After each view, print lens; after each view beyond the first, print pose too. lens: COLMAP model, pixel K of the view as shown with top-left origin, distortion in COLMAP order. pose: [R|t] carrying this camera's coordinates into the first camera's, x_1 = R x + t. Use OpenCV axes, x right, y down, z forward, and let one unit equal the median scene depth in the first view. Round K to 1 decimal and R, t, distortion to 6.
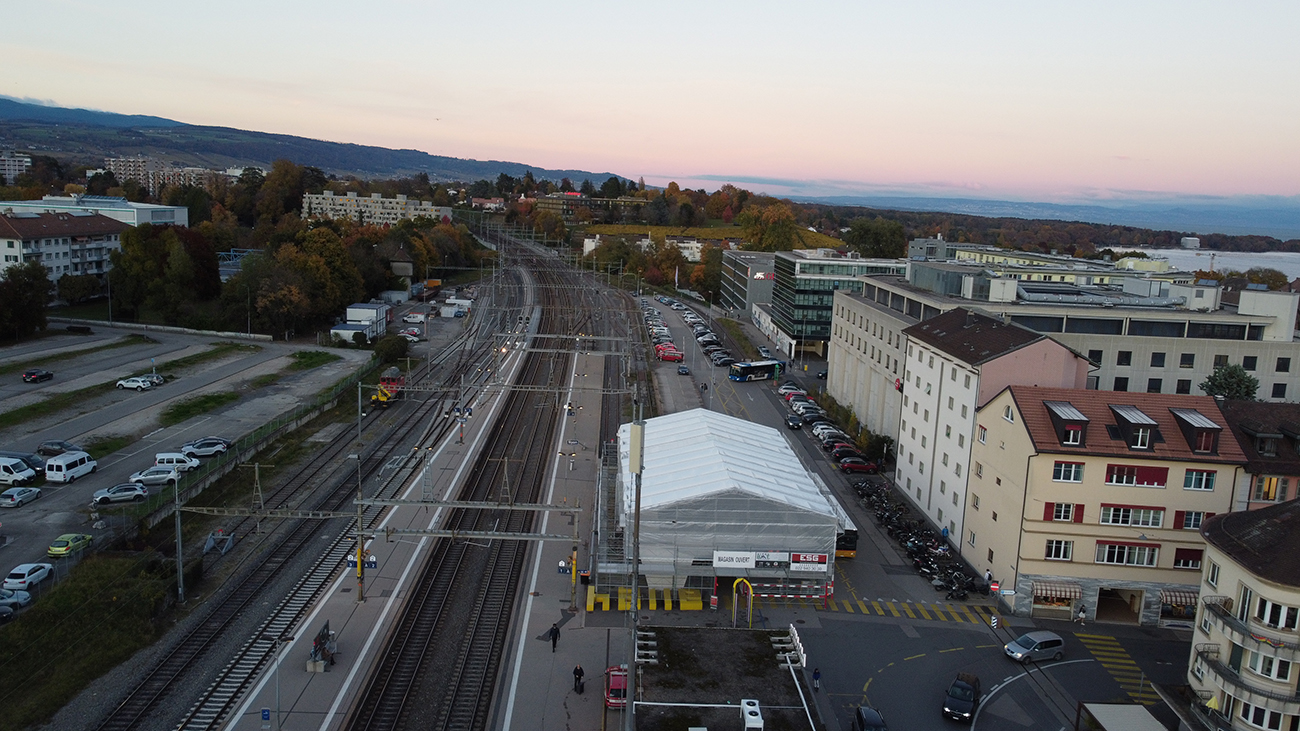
lens RADIAL K [[984.2, 0, 649.3], [0, 984.2, 360.5], [0, 0, 1]] dist [0.003630, -0.006123]
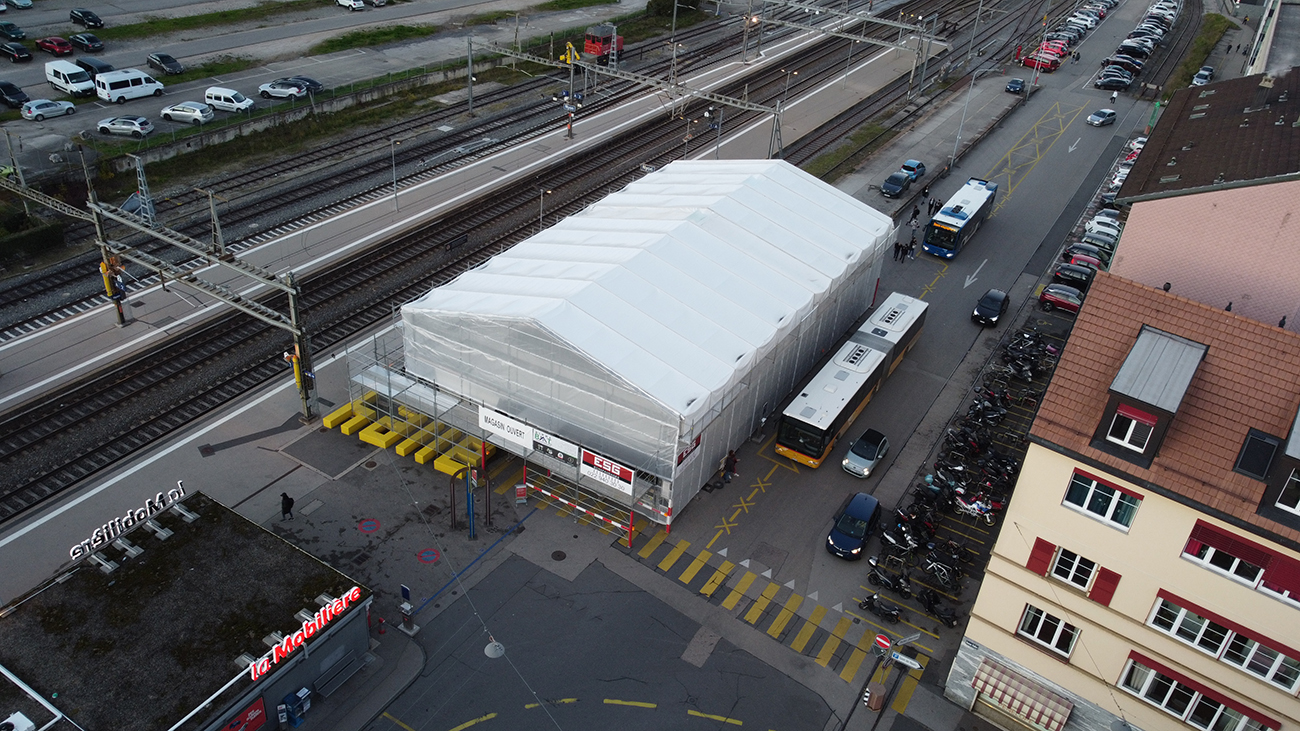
lens RADIAL K [[984.2, 0, 649.3], [0, 984.2, 360.5], [0, 0, 1]] dist [0.003630, -0.006123]
pose [[0.839613, 0.300053, -0.452790, 0.339549], [-0.129219, 0.919985, 0.370040, -0.063921], [0.527592, -0.252182, 0.811204, 0.427484]]
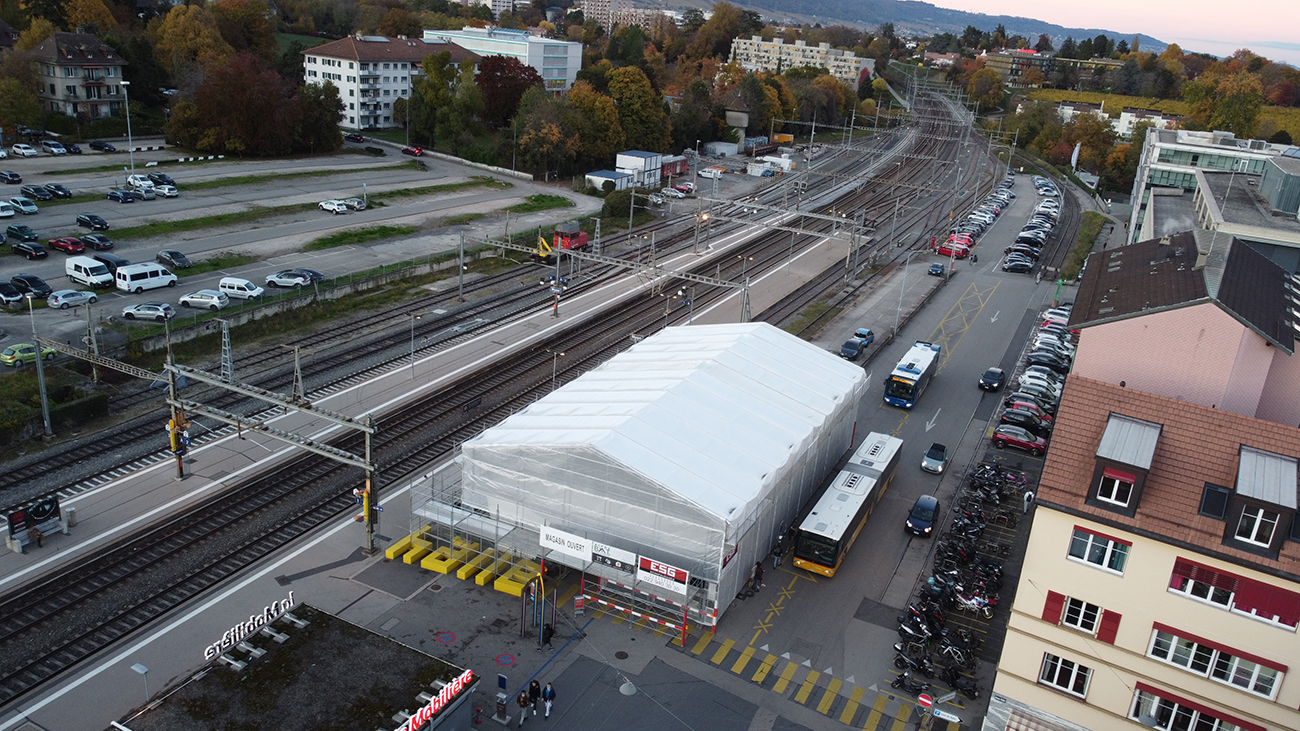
lens RADIAL K [[984.2, 0, 649.3], [0, 984.2, 360.5], [0, 0, 1]] dist [0.003630, -0.006123]
pose [[0.884200, 0.181215, -0.430525, 0.327676], [-0.119762, 0.978820, 0.166037, -0.039870], [0.451494, -0.095250, 0.887175, 0.320495]]
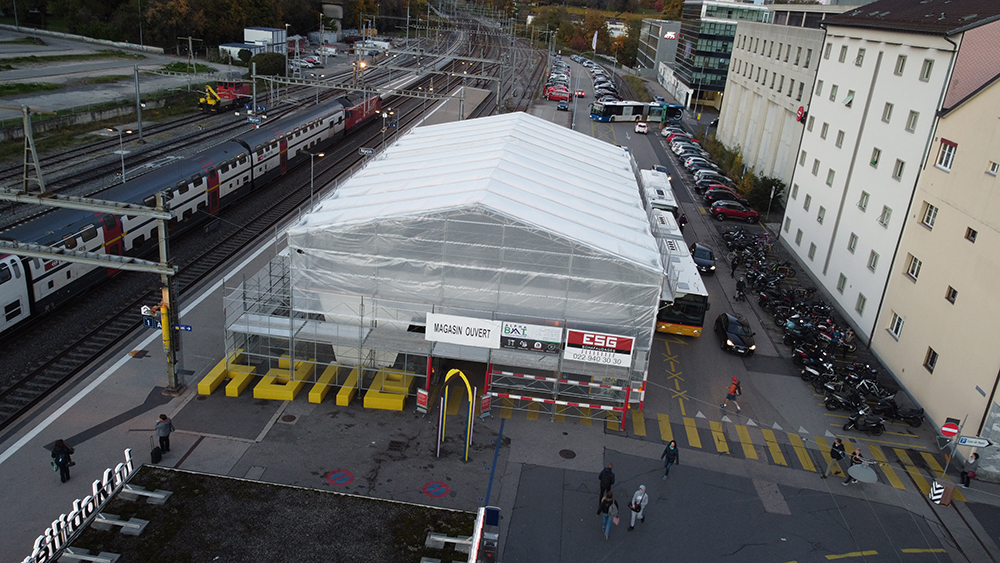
lens RADIAL K [[757.1, 0, 499.5], [0, 757.1, 277.7], [0, 0, 1]] dist [0.003630, -0.006123]
pose [[0.990363, 0.088595, -0.106455, 0.116413], [-0.067769, 0.980326, 0.185385, 0.071903], [0.120785, -0.176384, 0.976883, 0.460306]]
